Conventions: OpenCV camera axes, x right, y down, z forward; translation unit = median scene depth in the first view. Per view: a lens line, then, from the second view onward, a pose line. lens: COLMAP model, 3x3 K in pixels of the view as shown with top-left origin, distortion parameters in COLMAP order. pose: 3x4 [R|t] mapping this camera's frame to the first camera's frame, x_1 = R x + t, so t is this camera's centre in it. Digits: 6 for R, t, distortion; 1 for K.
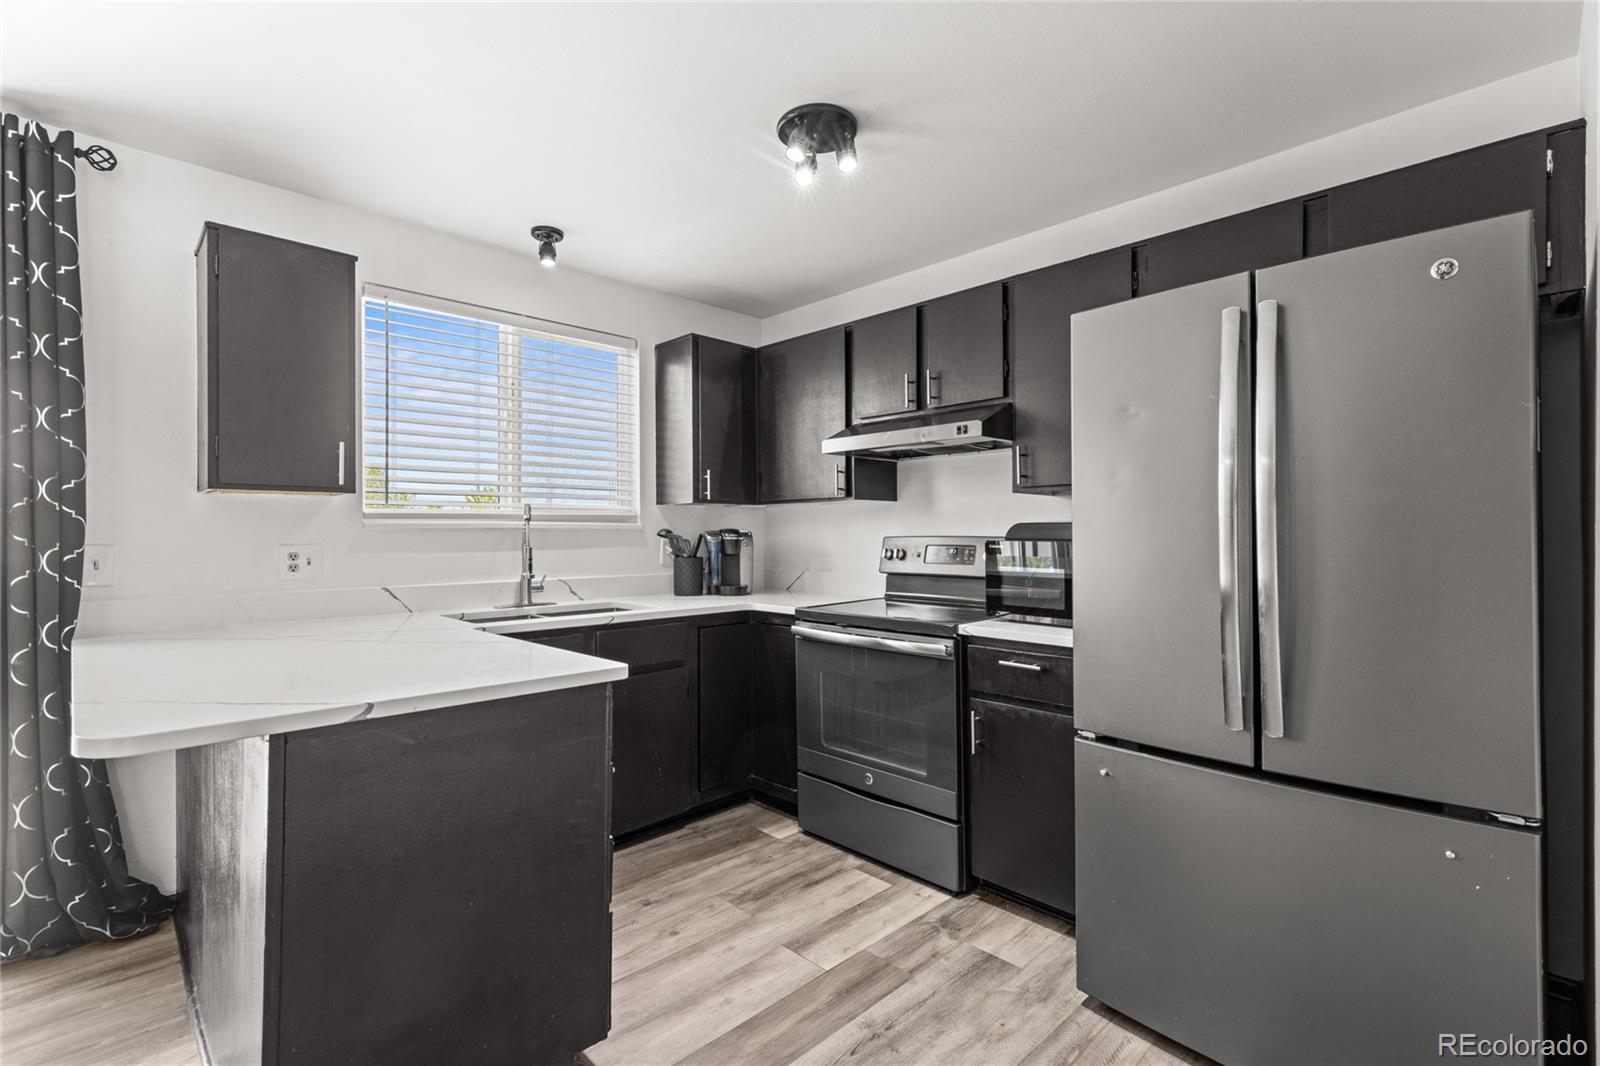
lens RADIAL K [[736.8, 0, 800.0], [0, 736.8, 533.0], [0, 0, 1]] dist [0.009341, -0.000056]
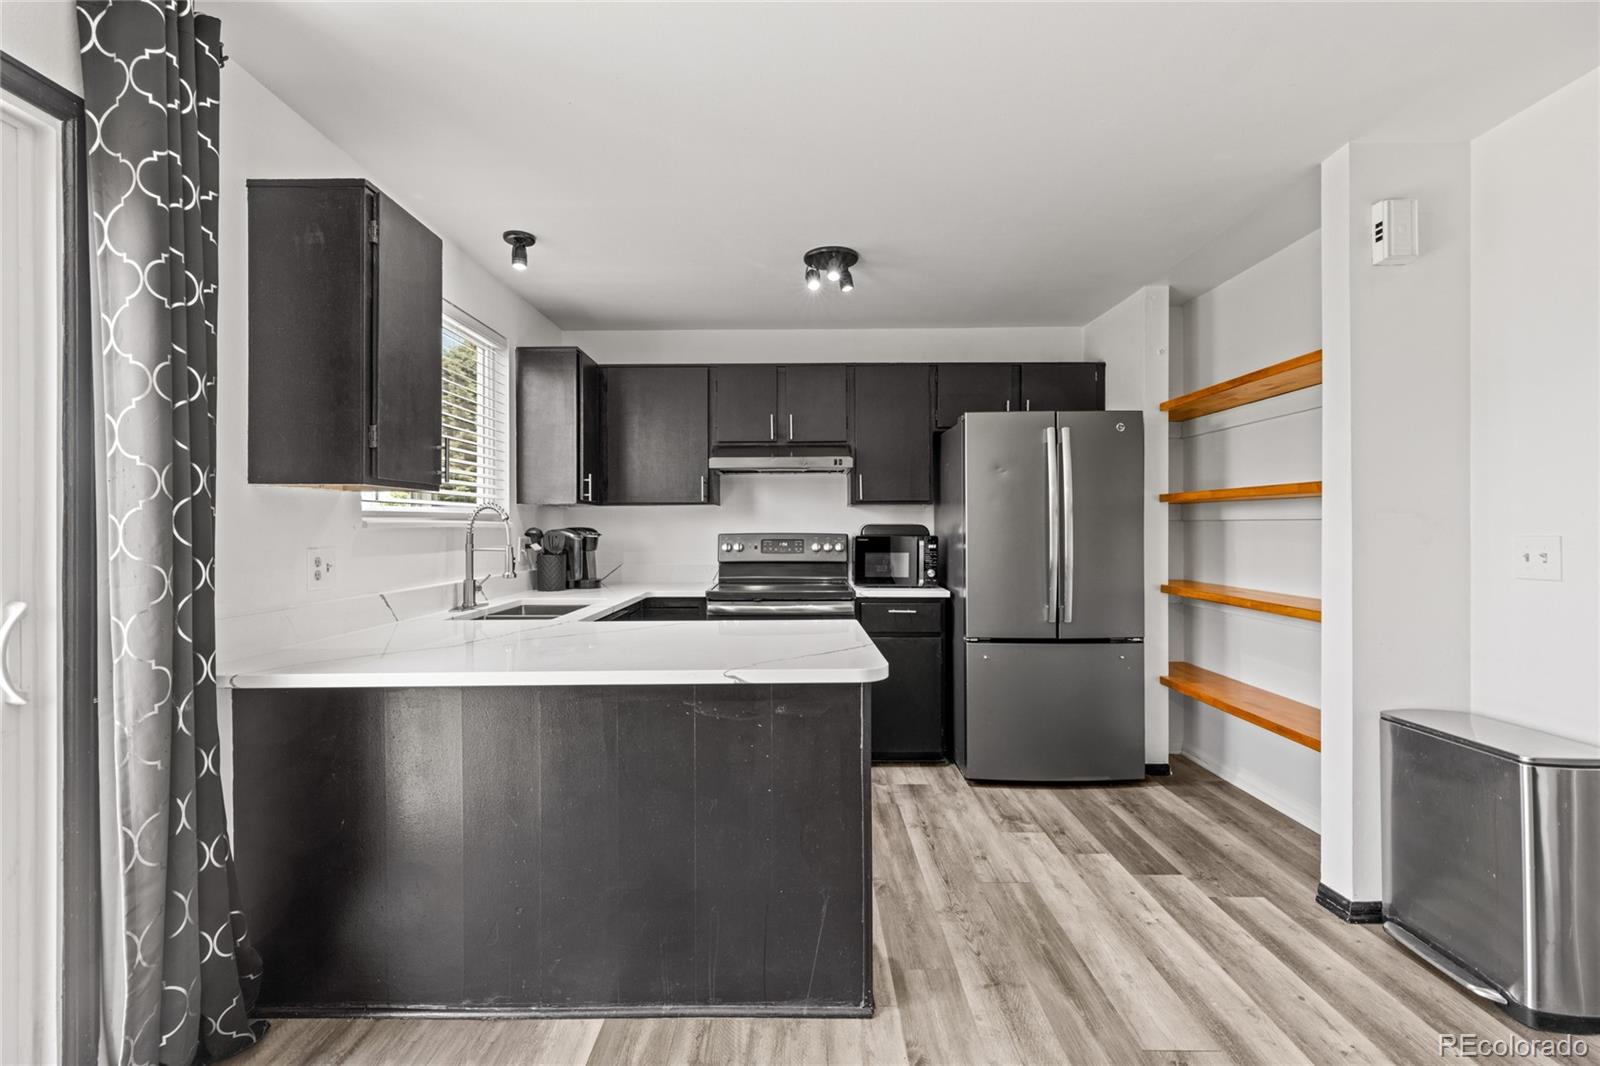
lens RADIAL K [[722.6, 0, 794.6], [0, 722.6, 533.8], [0, 0, 1]] dist [0.002626, 0.000763]
pose [[0.706537, -0.006791, 0.707644, -0.870099], [0.002166, 0.999970, 0.007433, -0.005374], [-0.707673, -0.003719, 0.706530, 0.027843]]
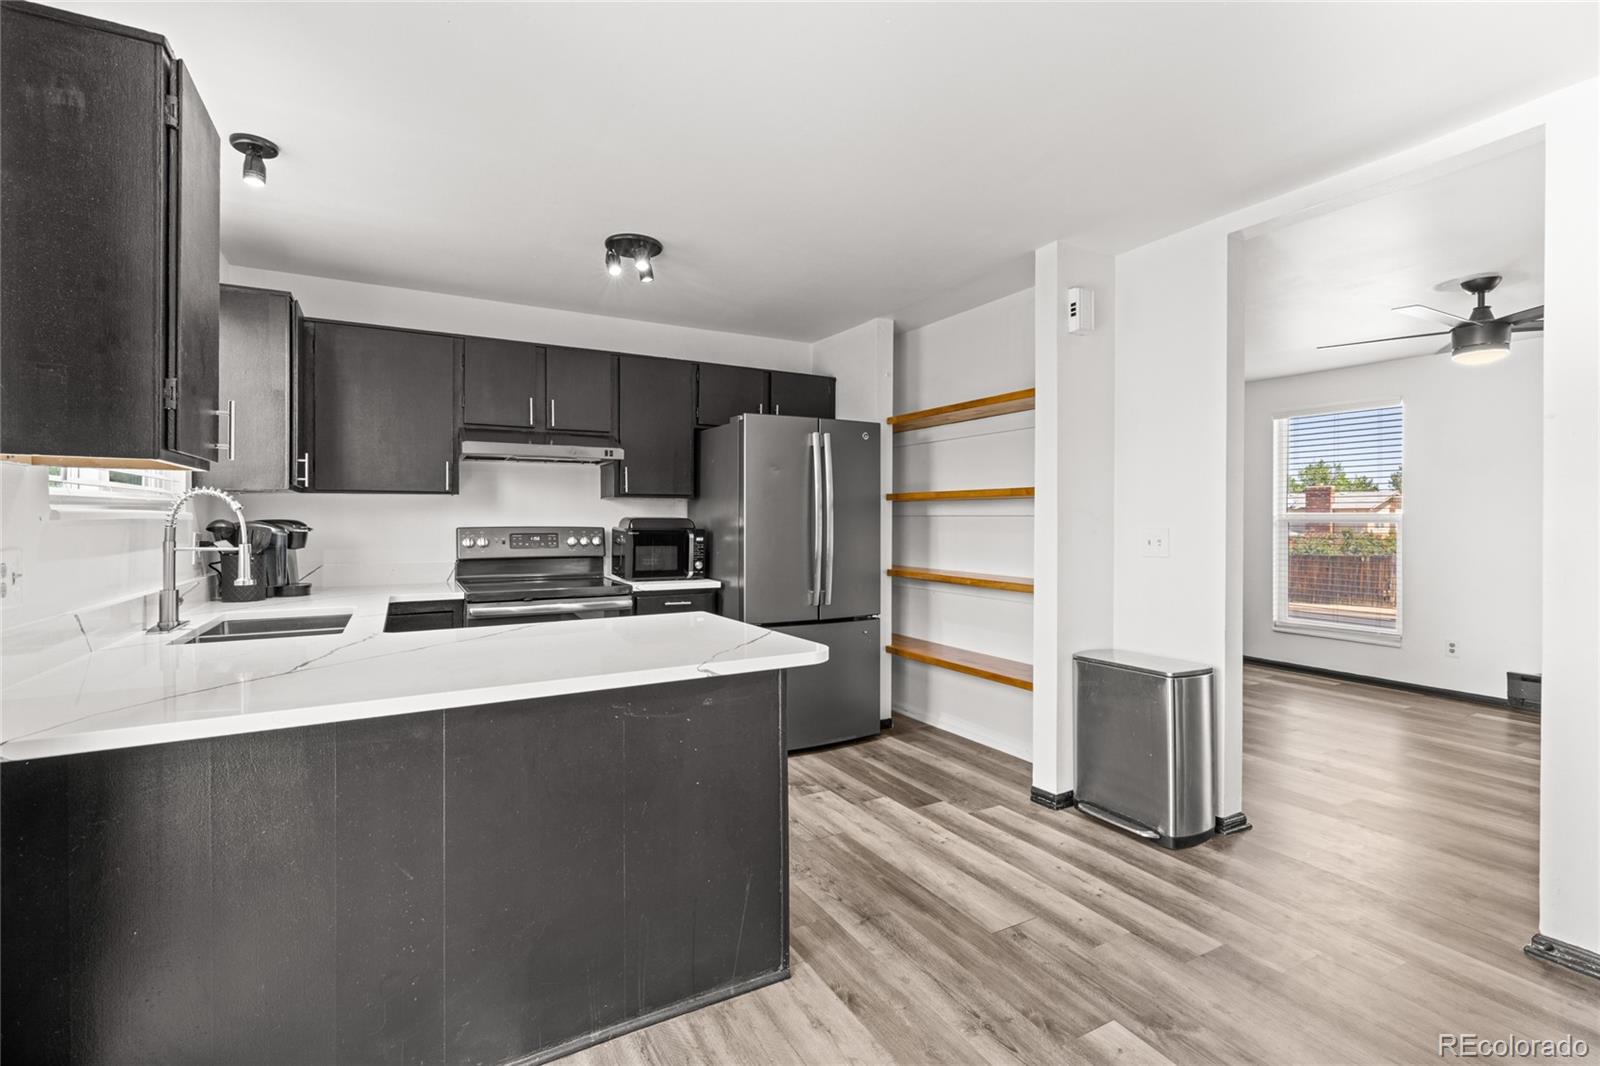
lens RADIAL K [[724.1, 0, 797.2], [0, 724.1, 530.0], [0, 0, 1]] dist [0.002369, 0.000521]
pose [[0.266875, -0.011565, 0.963662, -1.043388], [-0.000507, 0.999926, 0.012140, -0.006214], [-0.963731, -0.003729, 0.266850, 0.259877]]
